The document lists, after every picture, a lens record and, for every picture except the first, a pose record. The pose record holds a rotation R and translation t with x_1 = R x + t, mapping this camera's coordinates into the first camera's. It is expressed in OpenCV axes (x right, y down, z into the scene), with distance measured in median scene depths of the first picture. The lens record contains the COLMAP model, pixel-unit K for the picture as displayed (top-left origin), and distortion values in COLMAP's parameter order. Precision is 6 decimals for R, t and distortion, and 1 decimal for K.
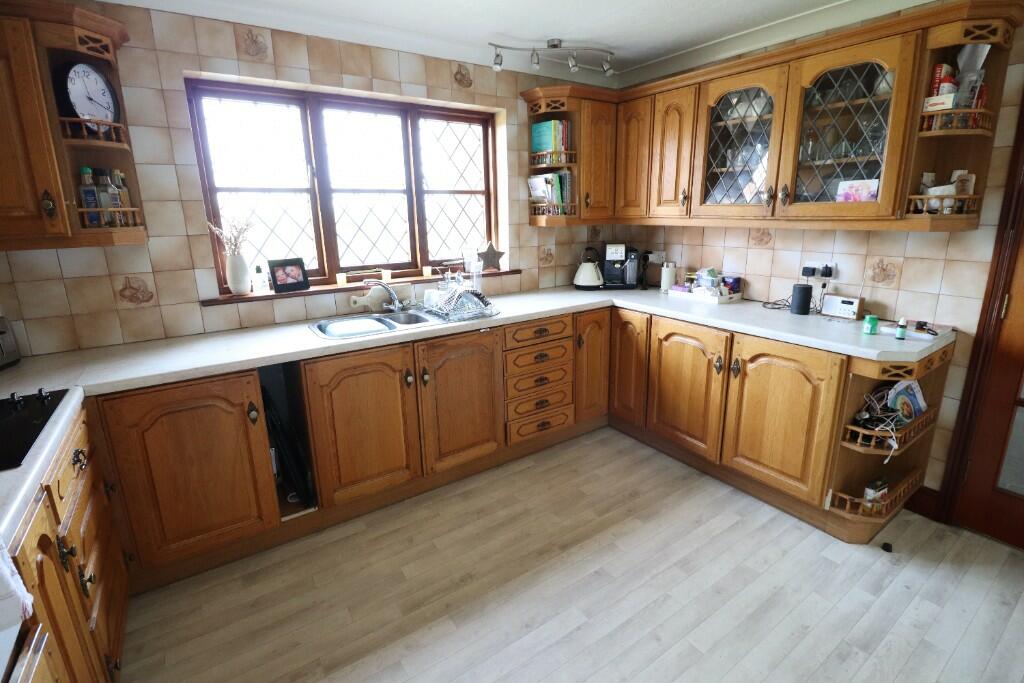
lens RADIAL K [[477.3, 0, 528.1], [0, 477.3, 328.2], [0, 0, 1]] dist [-0.020909, -0.003594]
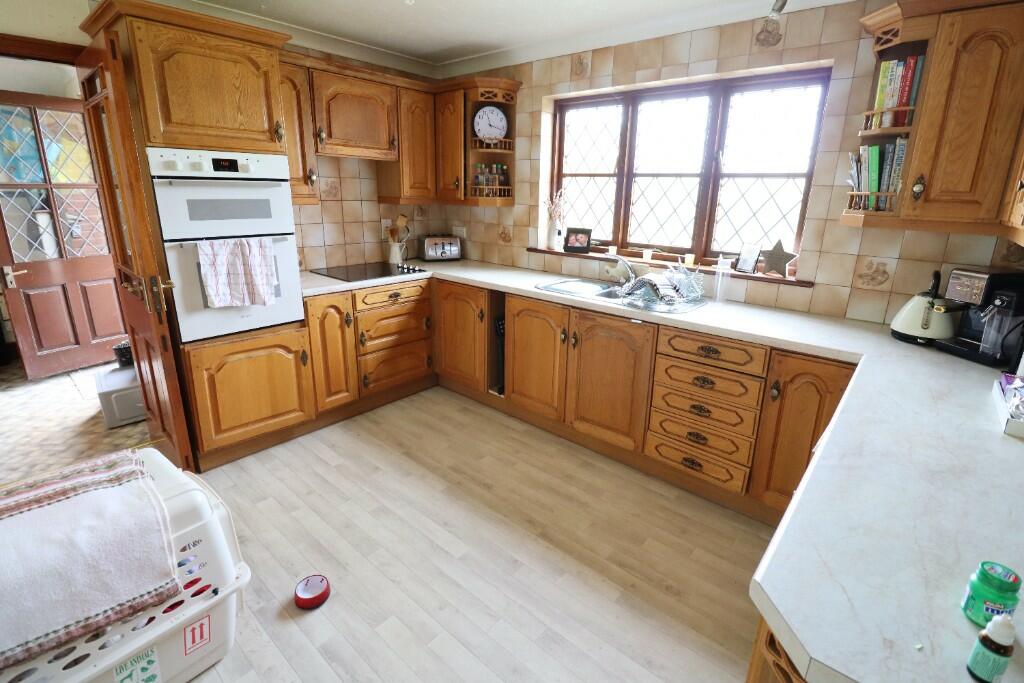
lens RADIAL K [[477.3, 0, 512.4], [0, 477.3, 331.9], [0, 0, 1]] dist [-0.020909, -0.003594]
pose [[0.221974, 0.291243, -0.930540, 0.762943], [-0.259931, 0.937488, 0.231412, -0.134204], [0.939768, 0.190509, 0.283801, 0.507979]]
